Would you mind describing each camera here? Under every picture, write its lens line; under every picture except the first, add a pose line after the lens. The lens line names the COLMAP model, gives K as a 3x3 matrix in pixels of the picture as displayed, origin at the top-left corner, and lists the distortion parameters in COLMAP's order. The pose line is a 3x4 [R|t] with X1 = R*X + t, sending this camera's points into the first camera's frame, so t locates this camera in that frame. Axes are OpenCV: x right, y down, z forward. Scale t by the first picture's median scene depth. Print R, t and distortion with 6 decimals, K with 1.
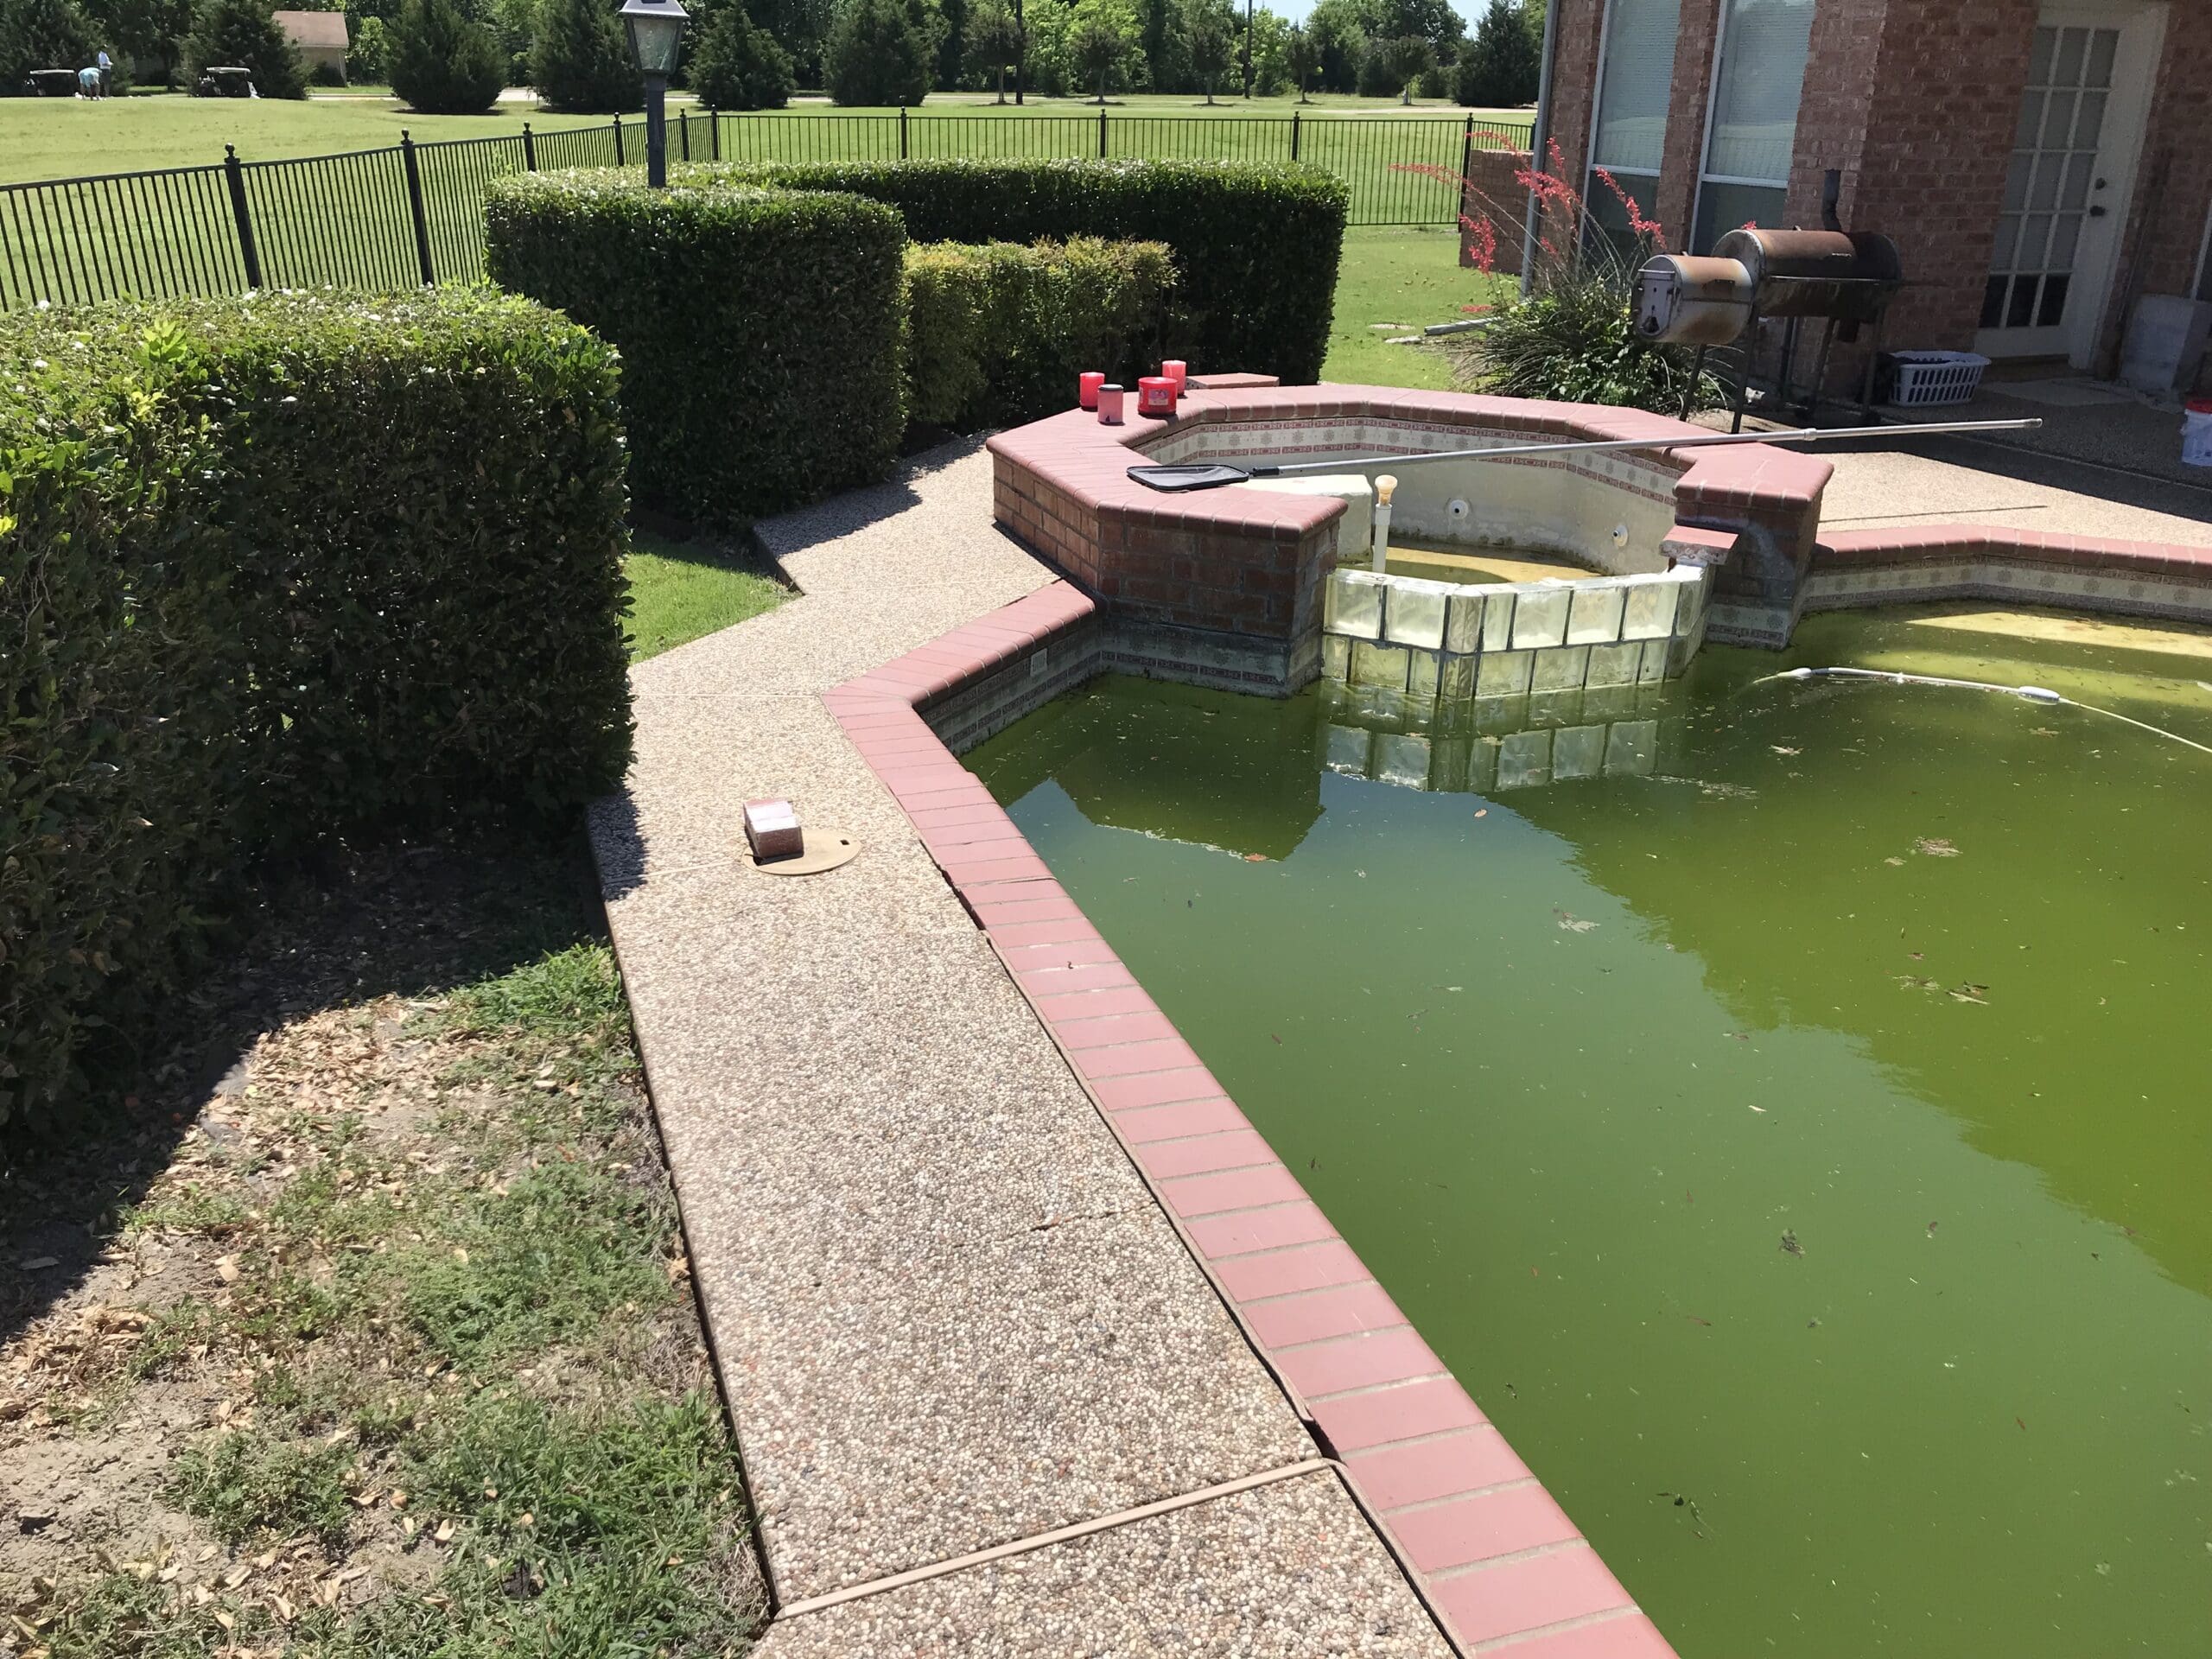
lens RADIAL K [[1863.0, 0, 1106.0], [0, 1863.0, 829.5], [0, 0, 1]] dist [-0.041399, 0.105703]
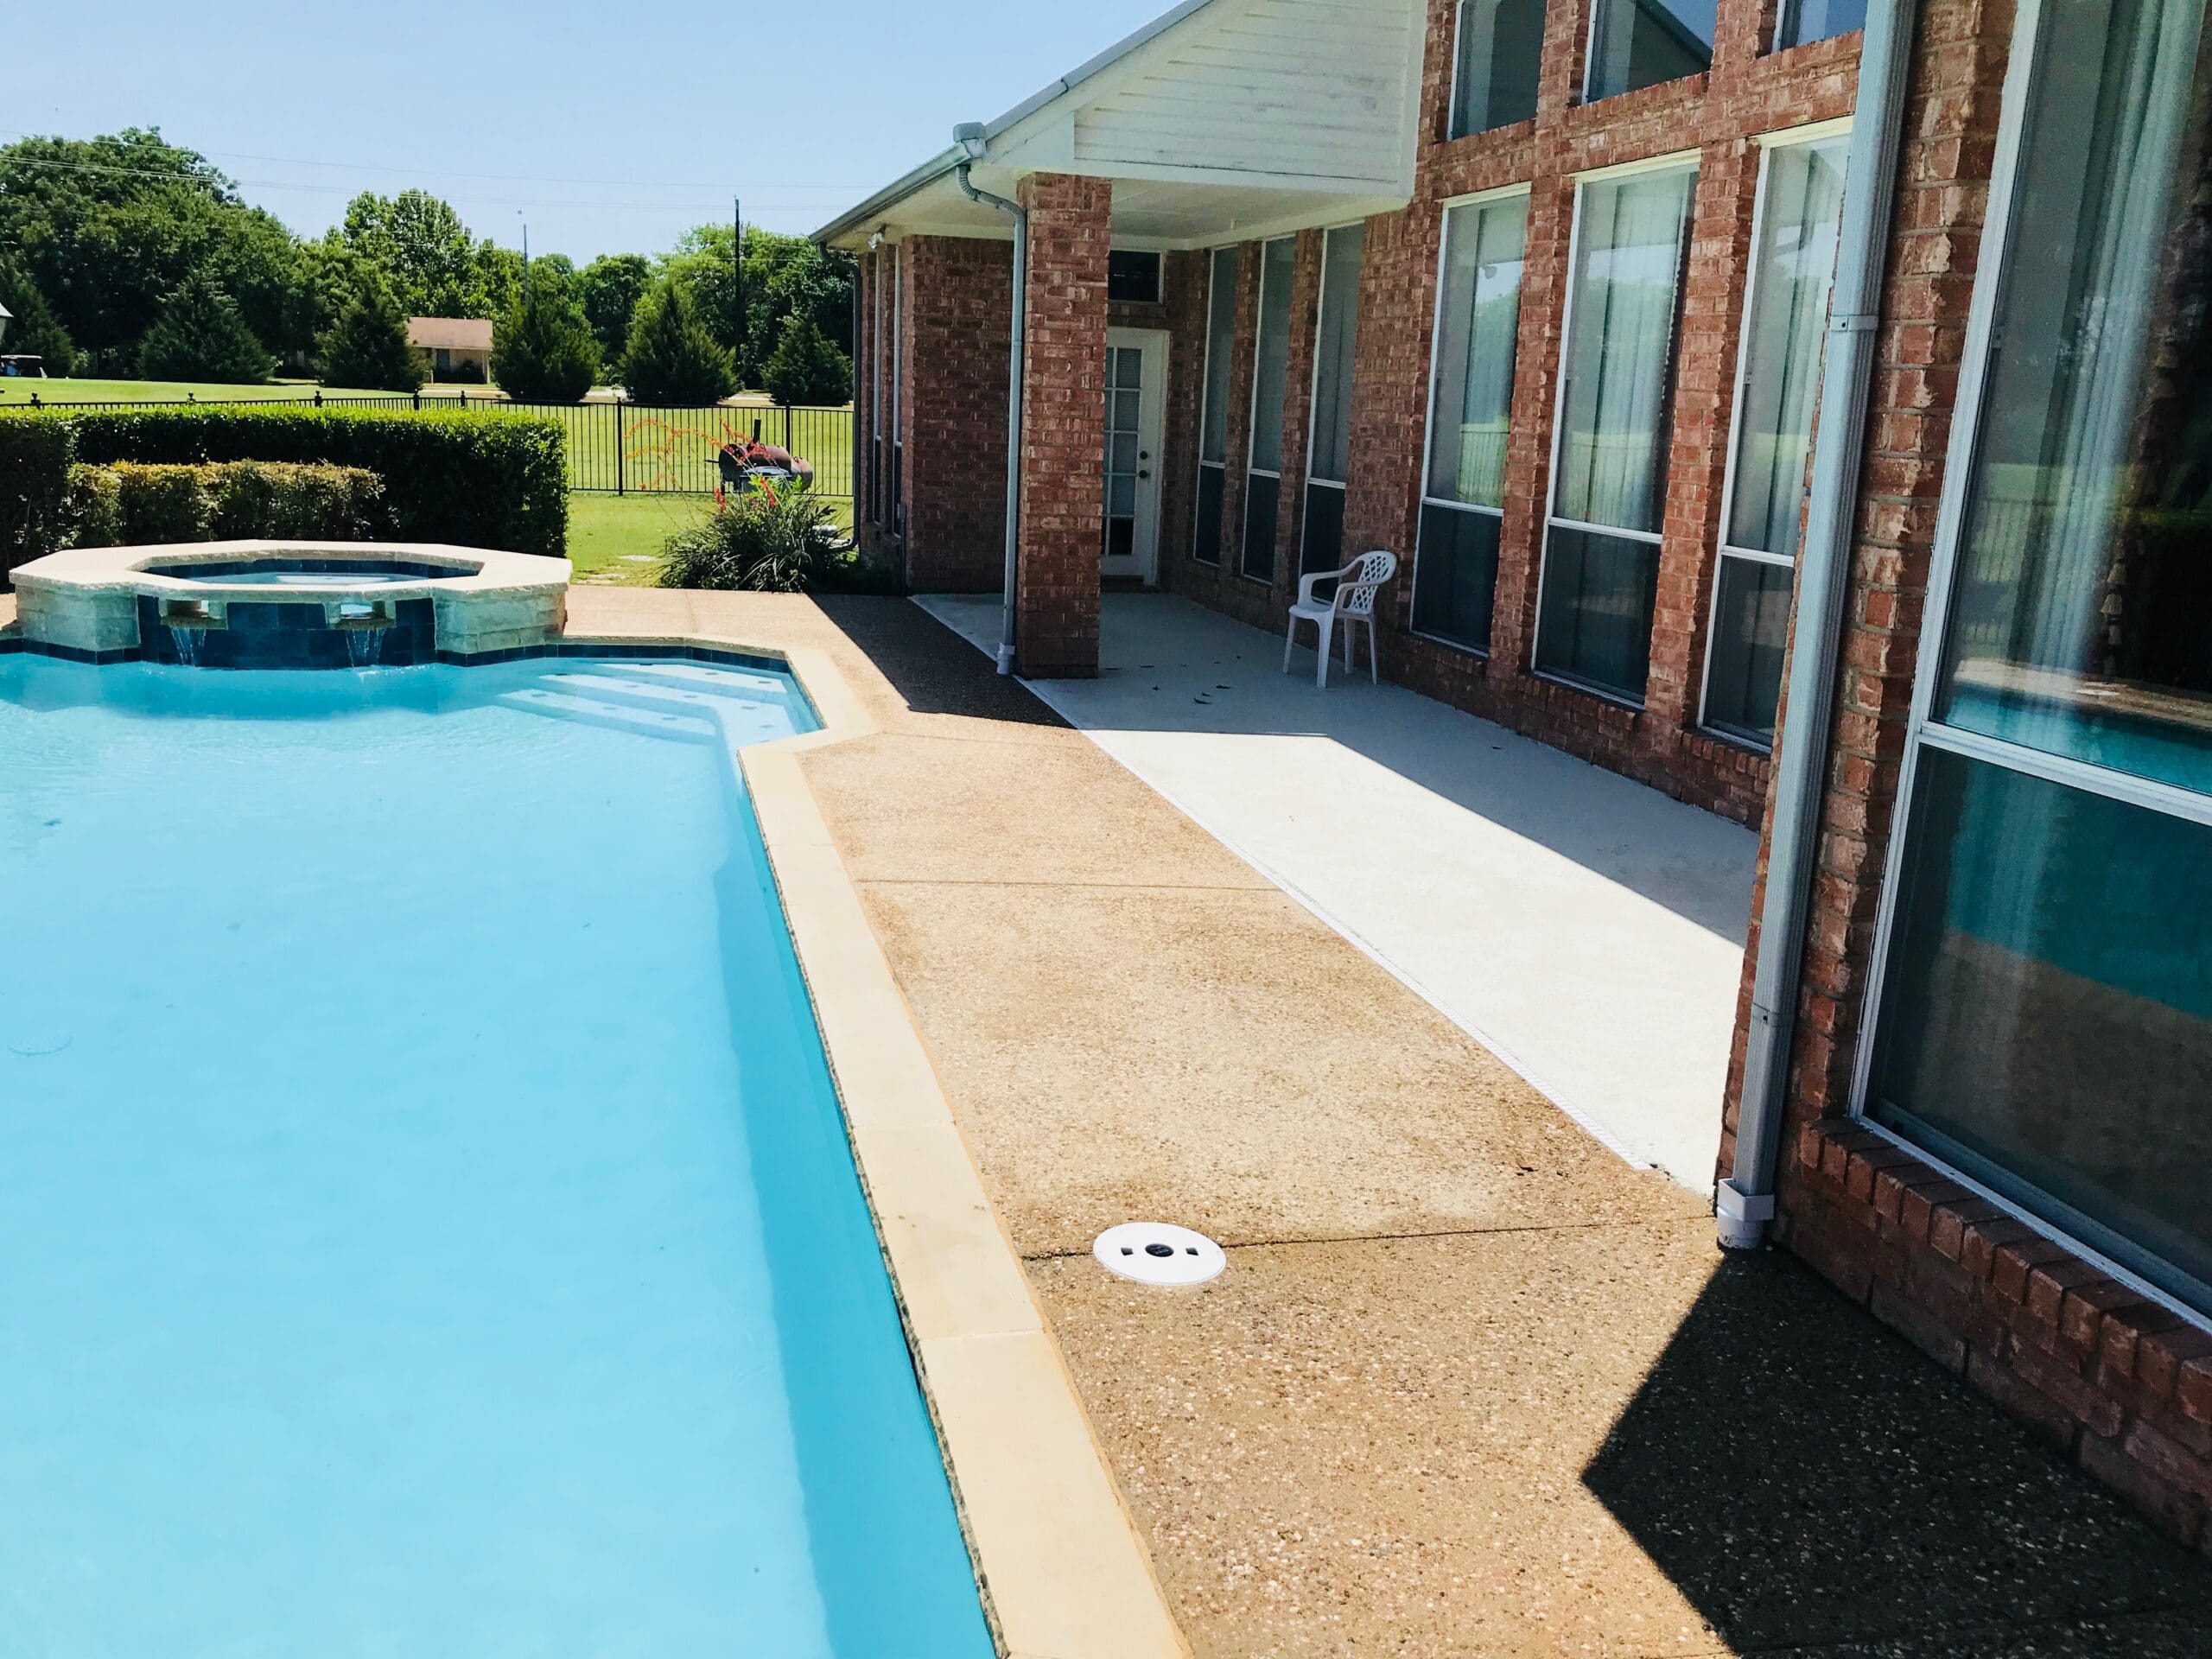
lens RADIAL K [[1847.9, 0, 1011.7], [0, 1847.9, 837.5], [0, 0, 1]] dist [0.016405, -0.001023]
pose [[0.991970, 0.053251, -0.114718, 0.531283], [-0.069575, 0.987222, -0.143359, 0.120284], [0.105618, 0.150189, 0.982999, -0.278313]]
